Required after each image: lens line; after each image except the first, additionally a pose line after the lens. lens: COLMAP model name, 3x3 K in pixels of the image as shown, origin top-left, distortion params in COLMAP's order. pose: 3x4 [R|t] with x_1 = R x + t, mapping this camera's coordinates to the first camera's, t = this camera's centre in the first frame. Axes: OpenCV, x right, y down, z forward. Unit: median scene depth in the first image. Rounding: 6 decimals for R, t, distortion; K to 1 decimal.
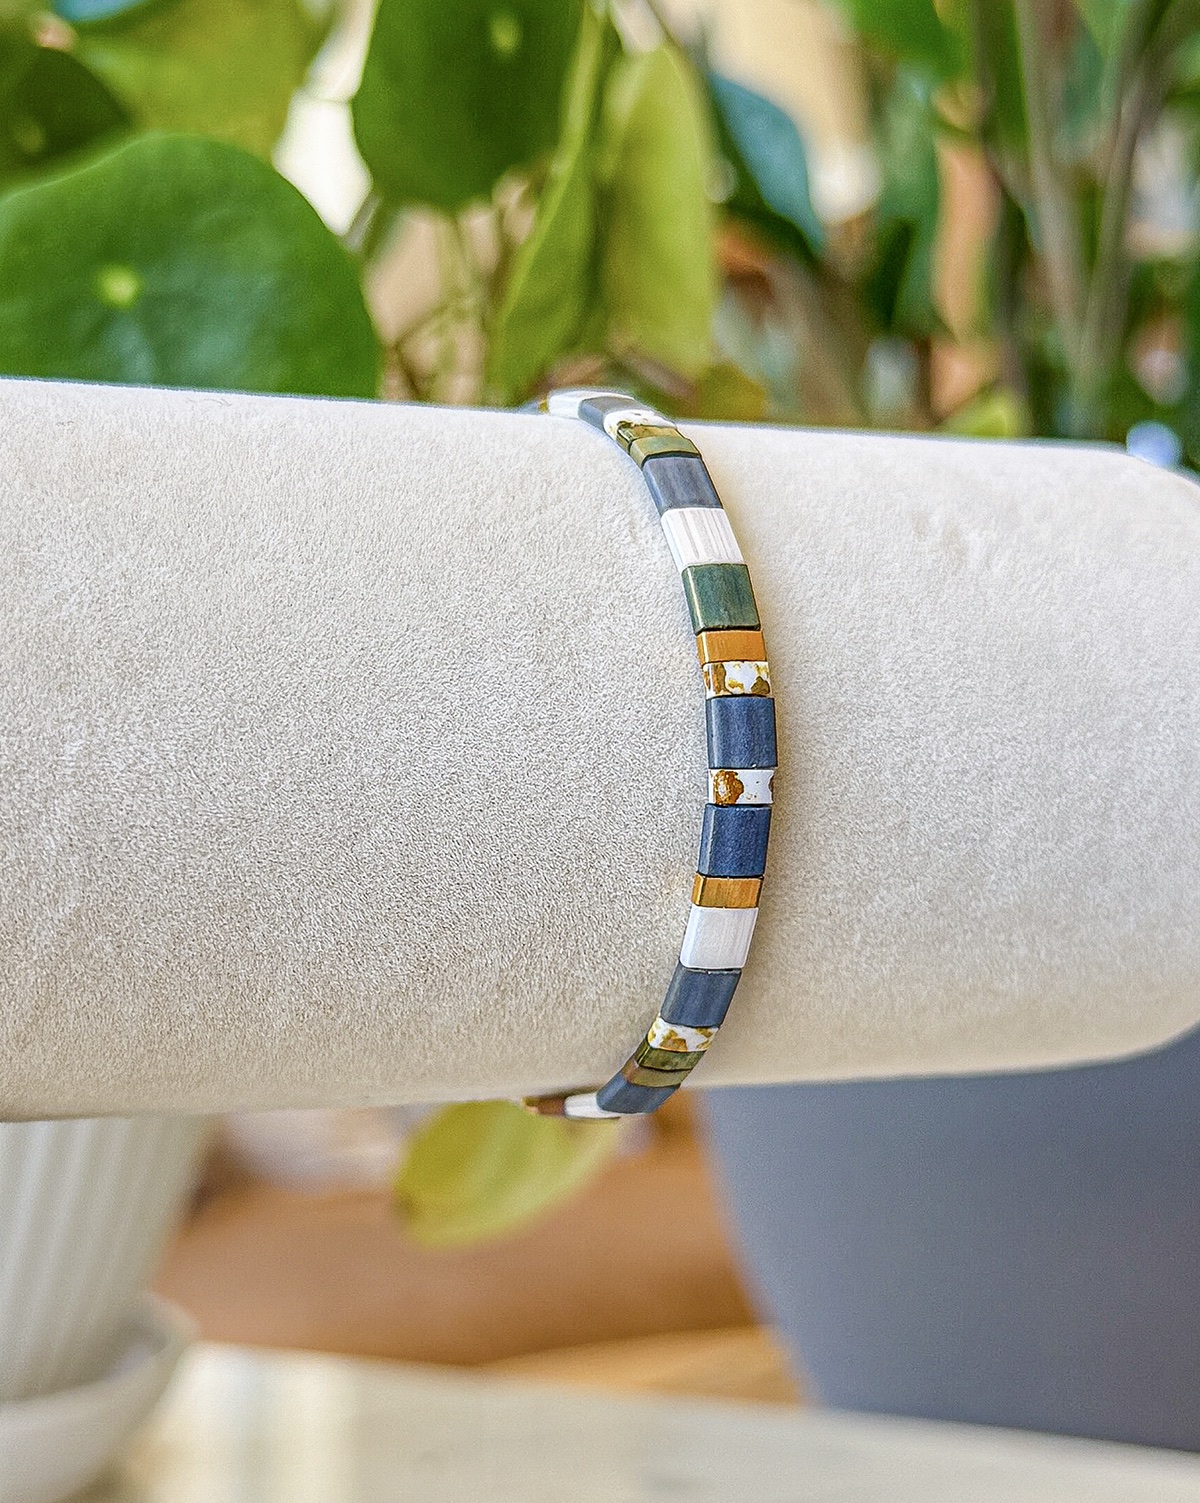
lens RADIAL K [[2648.0, 0, 640.4], [0, 2648.0, 840.5], [0, 0, 1]] dist [0.053185, 0.063107]
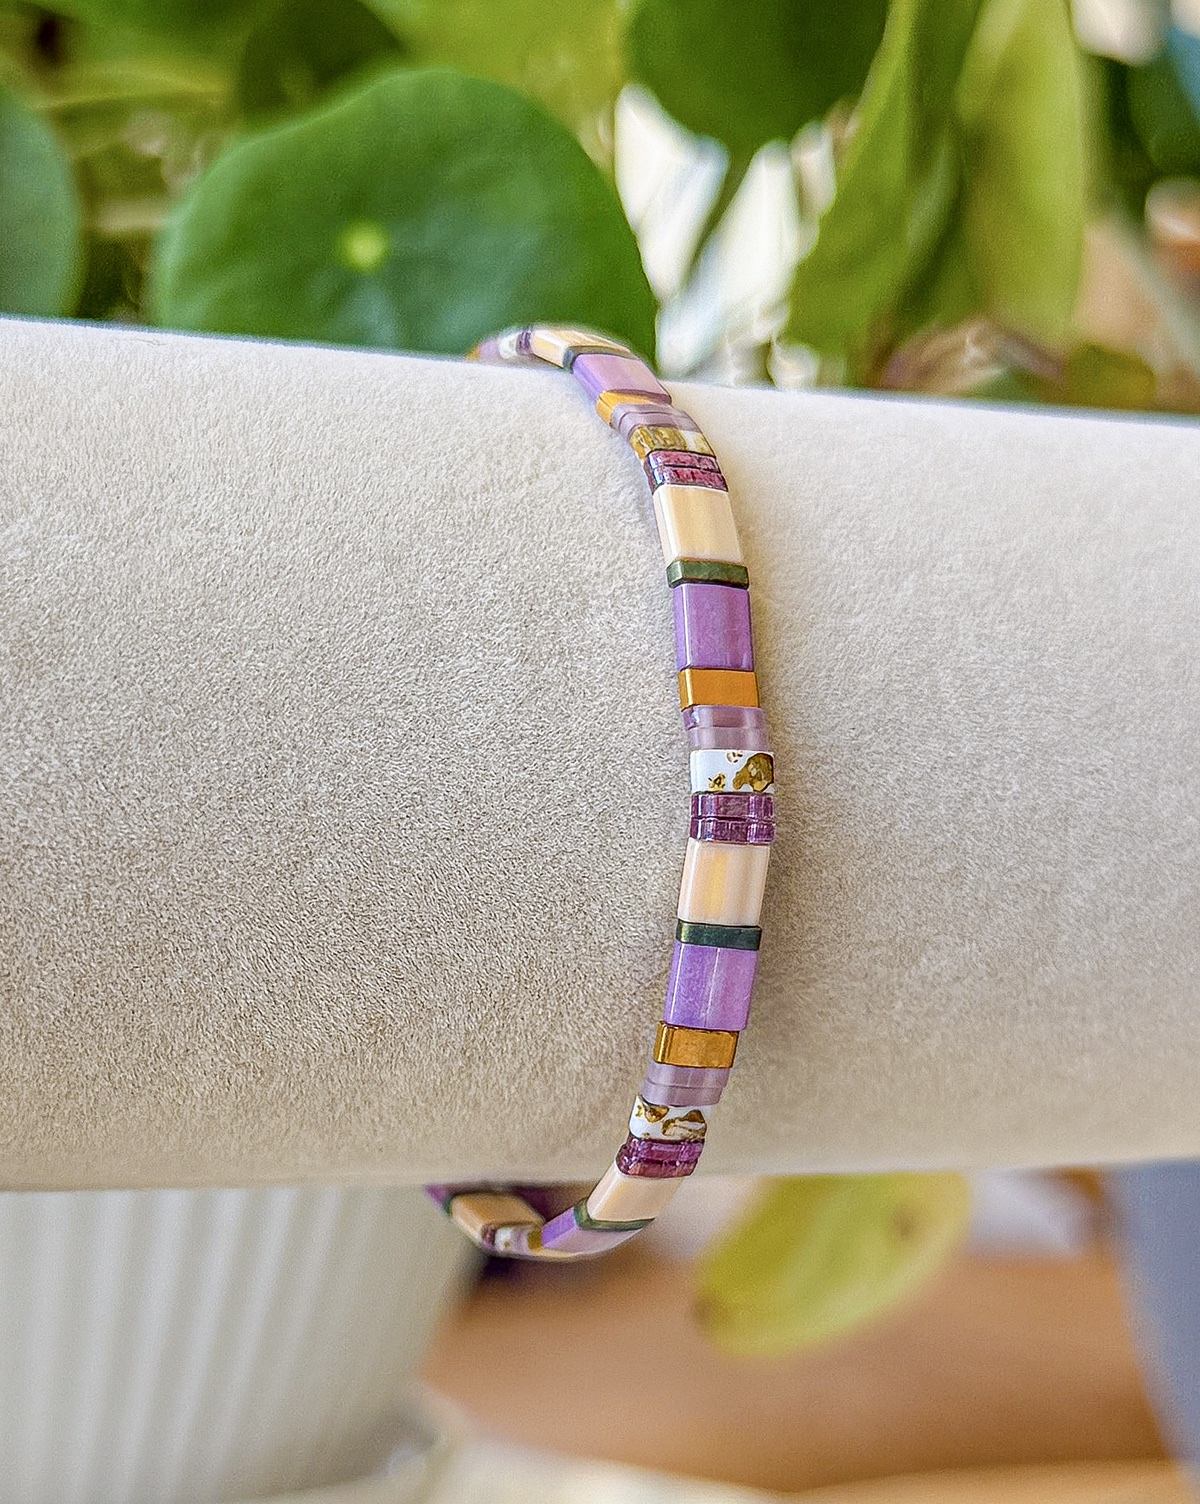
lens RADIAL K [[2856.5, 0, 464.1], [0, 2856.5, 898.8], [0, 0, 1]] dist [0.046940, 0.130416]
pose [[0.997830, 0.028506, -0.059354, -0.001698], [-0.028108, 0.999577, 0.007516, 0.000433], [0.059543, -0.005832, 0.998209, 0.111669]]
